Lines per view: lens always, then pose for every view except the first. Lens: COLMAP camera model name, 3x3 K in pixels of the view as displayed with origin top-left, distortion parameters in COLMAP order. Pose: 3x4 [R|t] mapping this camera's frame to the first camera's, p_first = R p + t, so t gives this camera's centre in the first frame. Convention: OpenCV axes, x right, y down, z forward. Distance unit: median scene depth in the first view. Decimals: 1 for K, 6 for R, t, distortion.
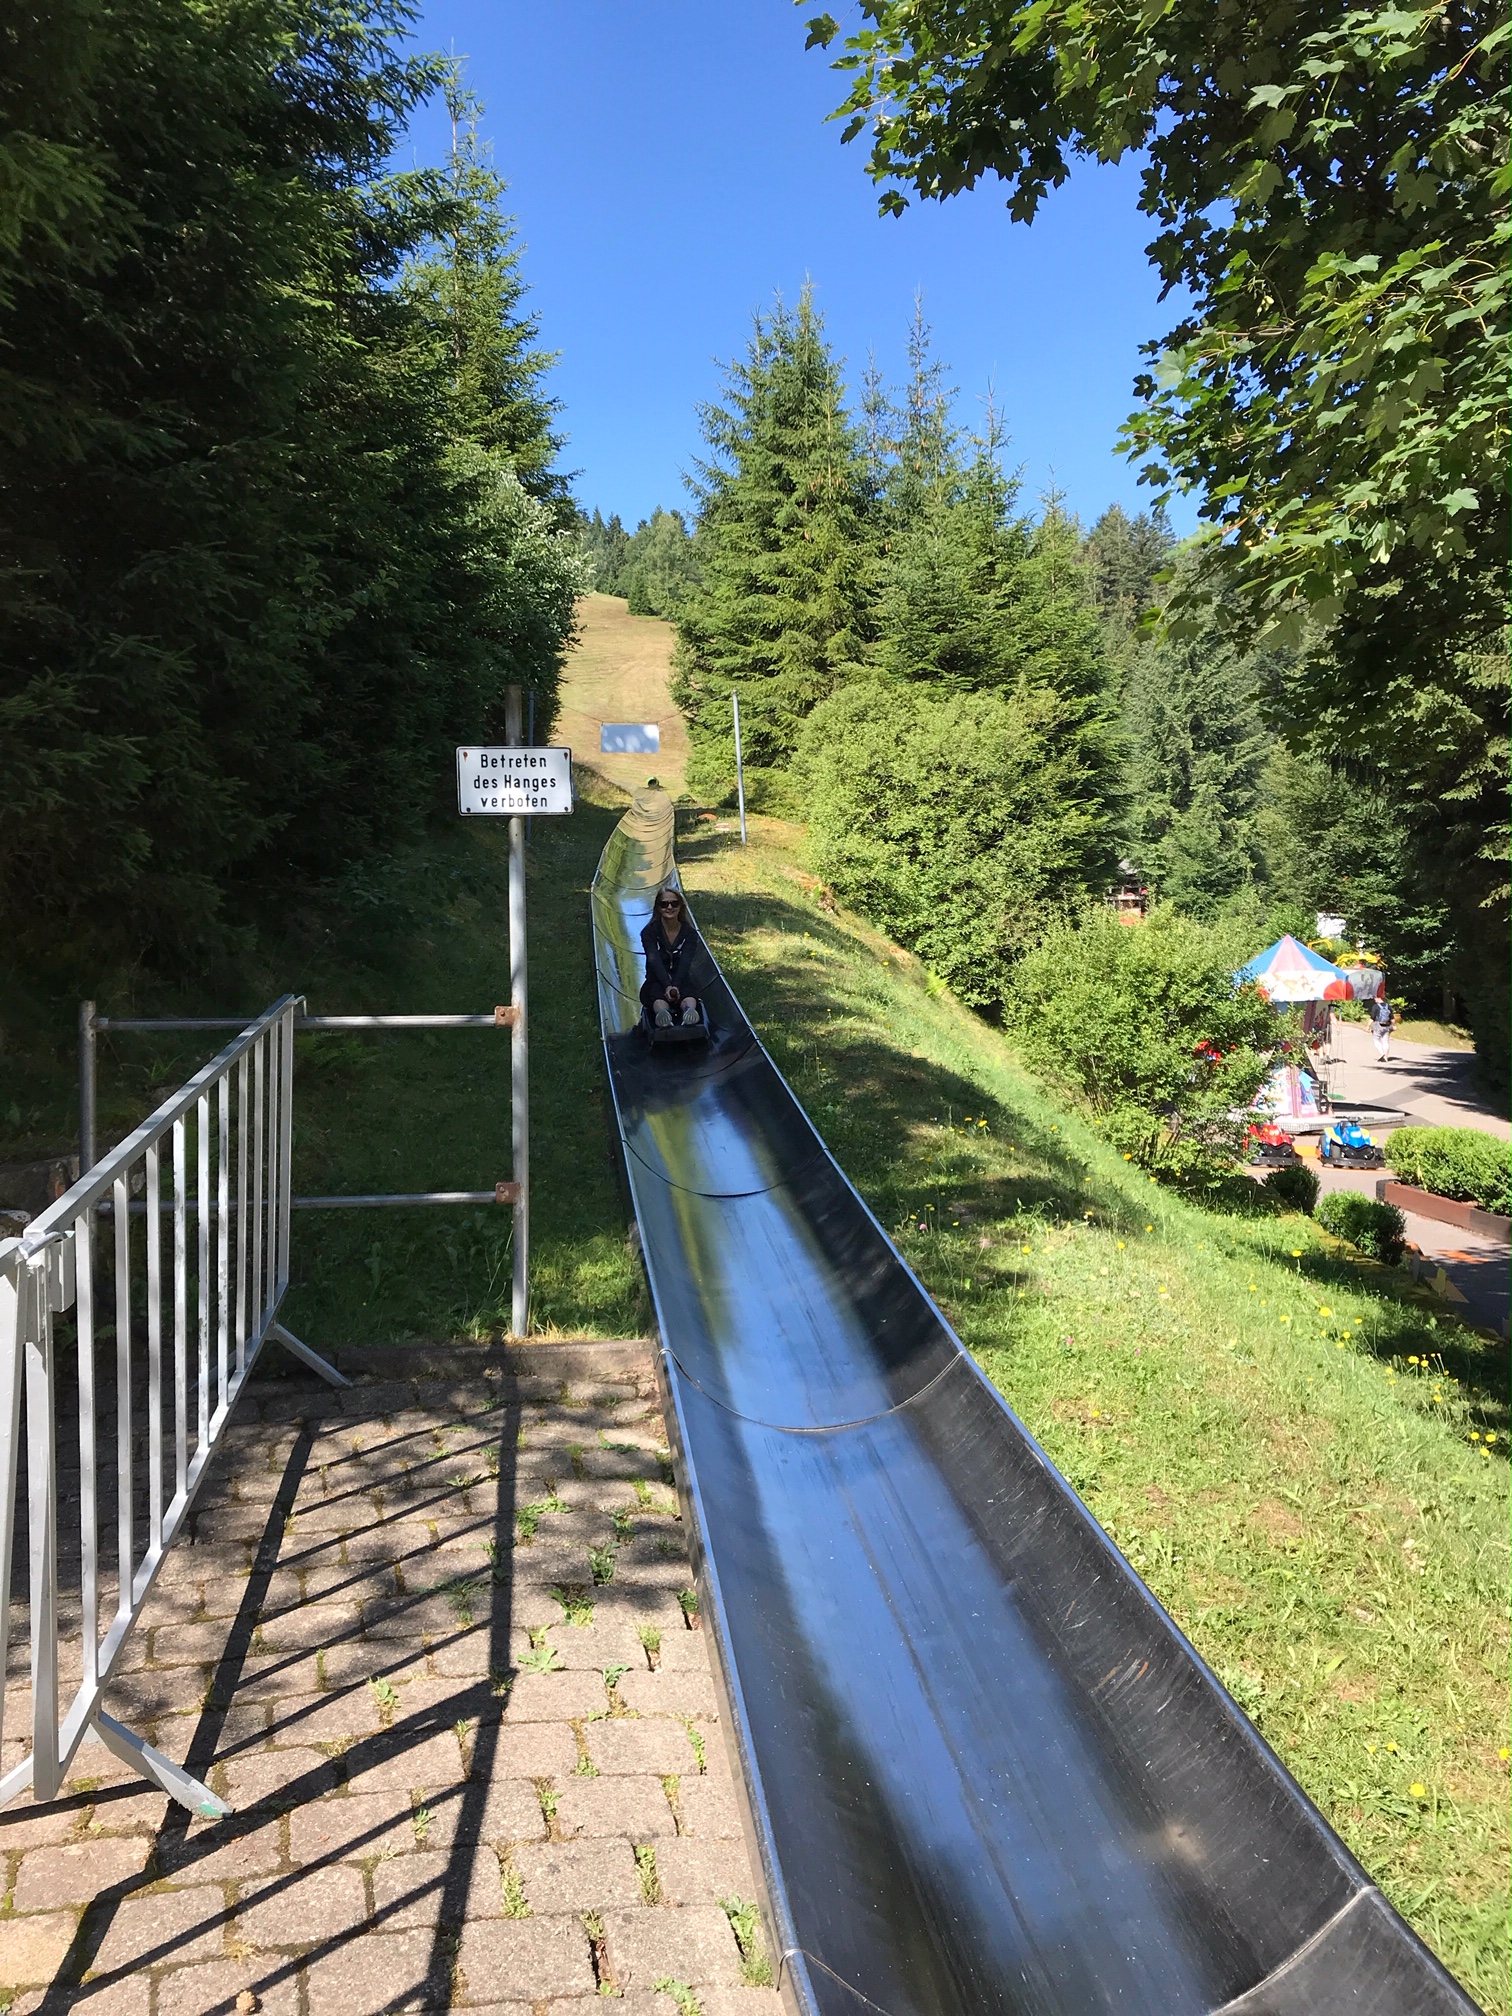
lens RADIAL K [[1553.7, 0, 756.0], [0, 1553.7, 1008.0], [0, 0, 1]] dist [0.066917, -0.099233]
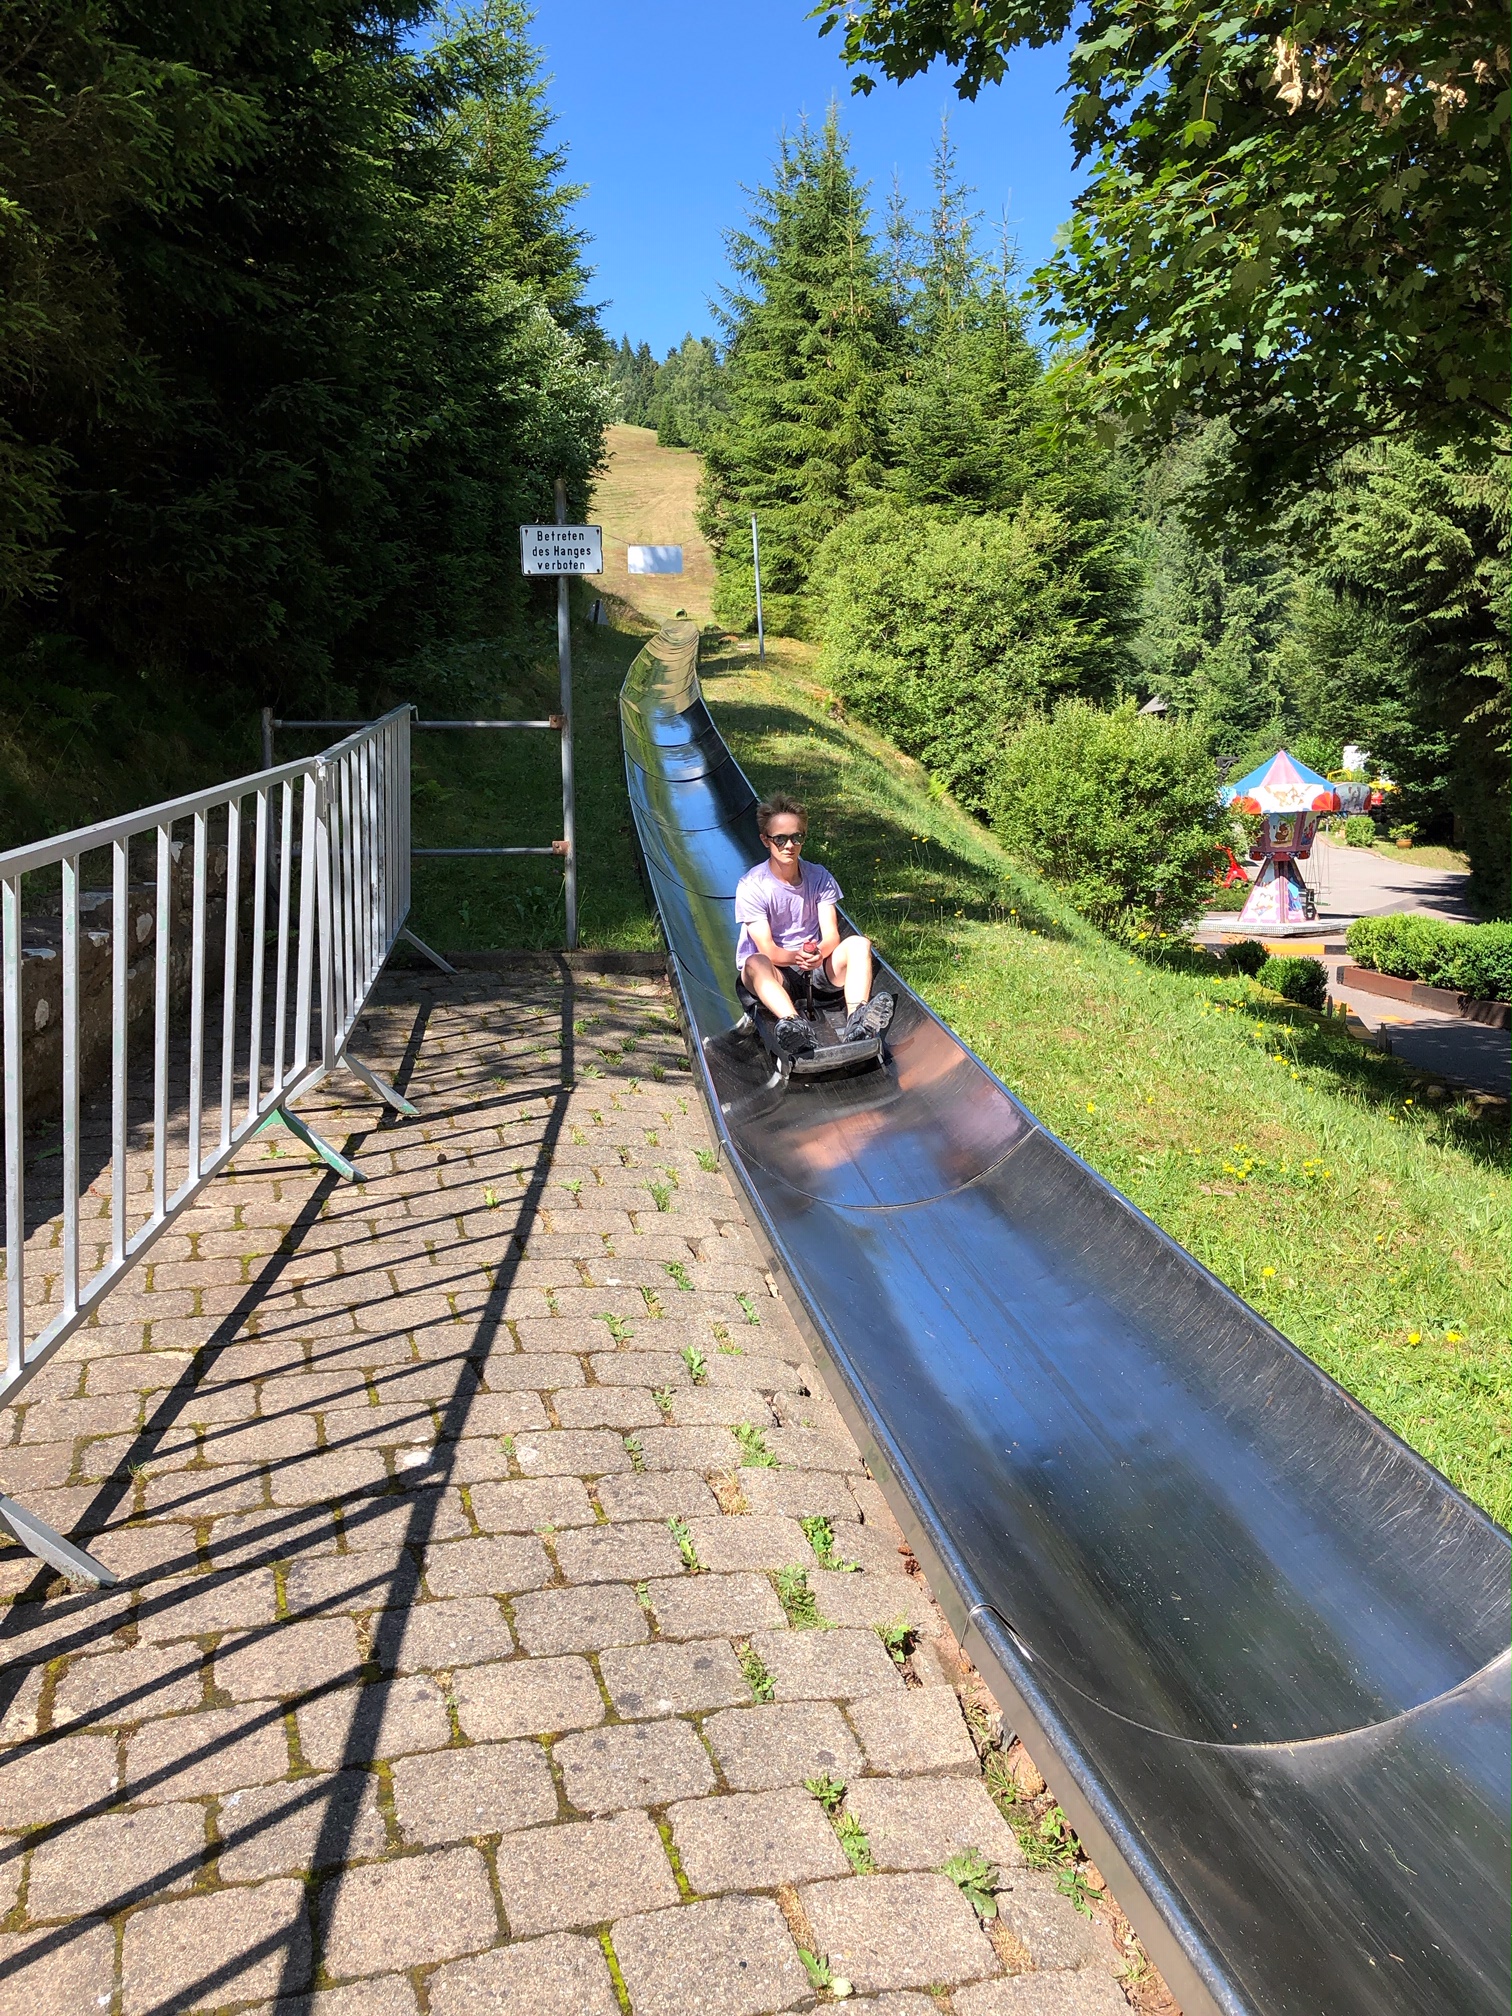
lens RADIAL K [[1624.2, 0, 754.3], [0, 1624.2, 994.2], [0, 0, 1]] dist [0.004648, 0.040294]
pose [[0.999685, 0.001671, -0.025031, 0.014223], [0.000256, 0.997046, 0.076802, 0.035958], [0.025086, -0.076784, 0.996732, -0.123965]]
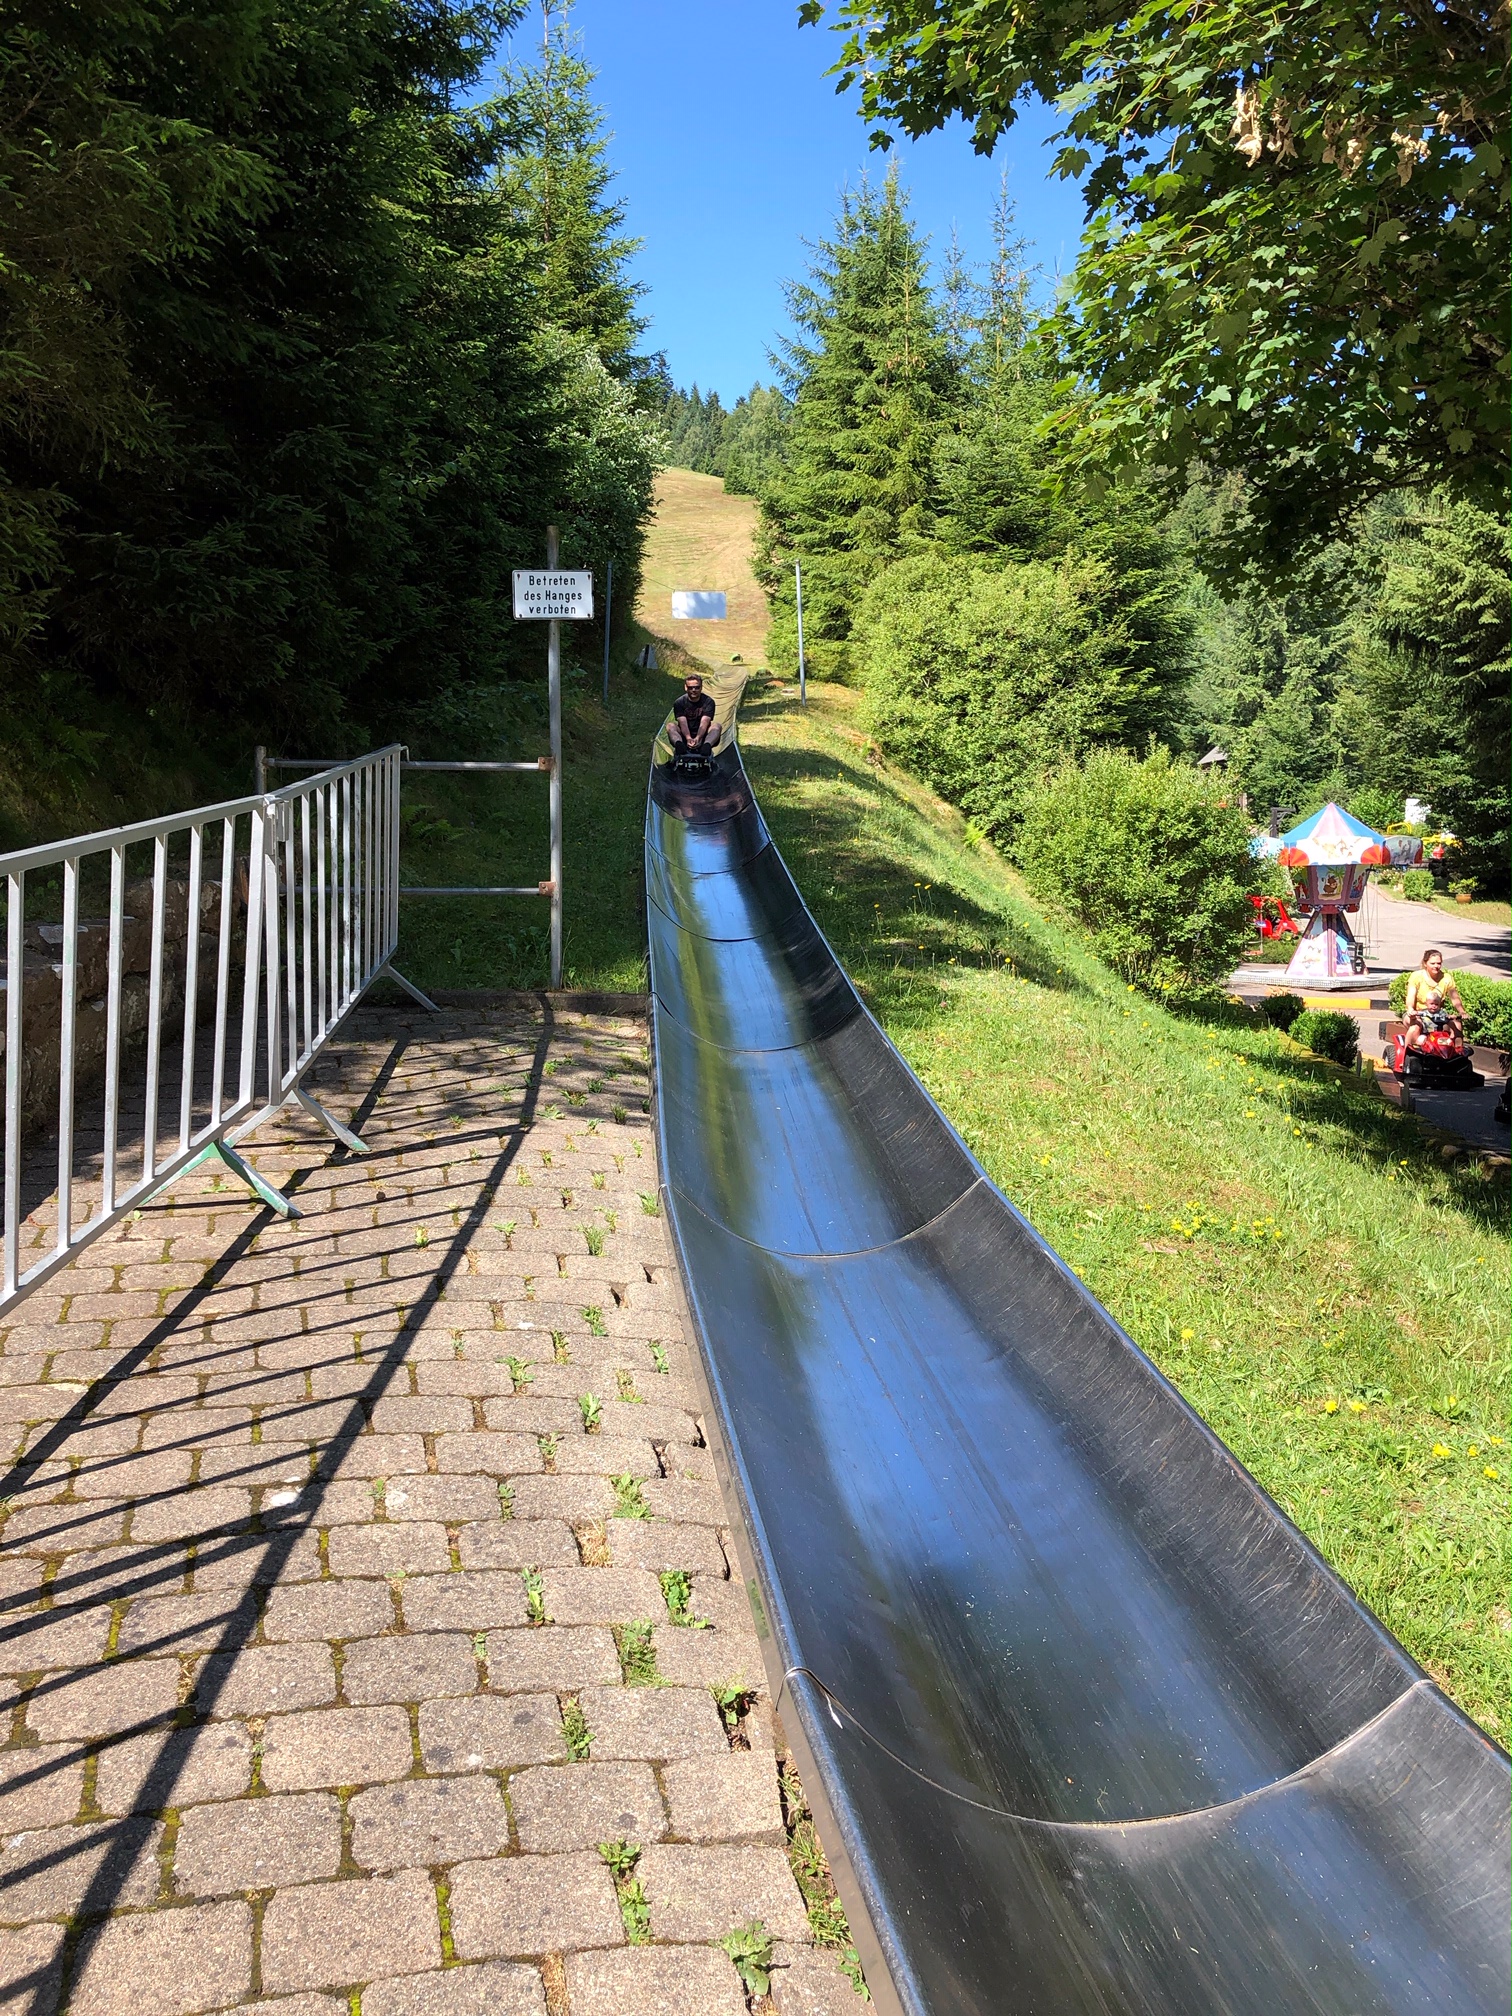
lens RADIAL K [[1624.2, 0, 754.3], [0, 1624.2, 994.2], [0, 0, 1]] dist [0.004648, 0.040294]
pose [[0.997642, 0.020154, -0.065609, 0.033864], [-0.016835, 0.998569, 0.050757, 0.035570], [0.066538, -0.049533, 0.996554, -0.121998]]
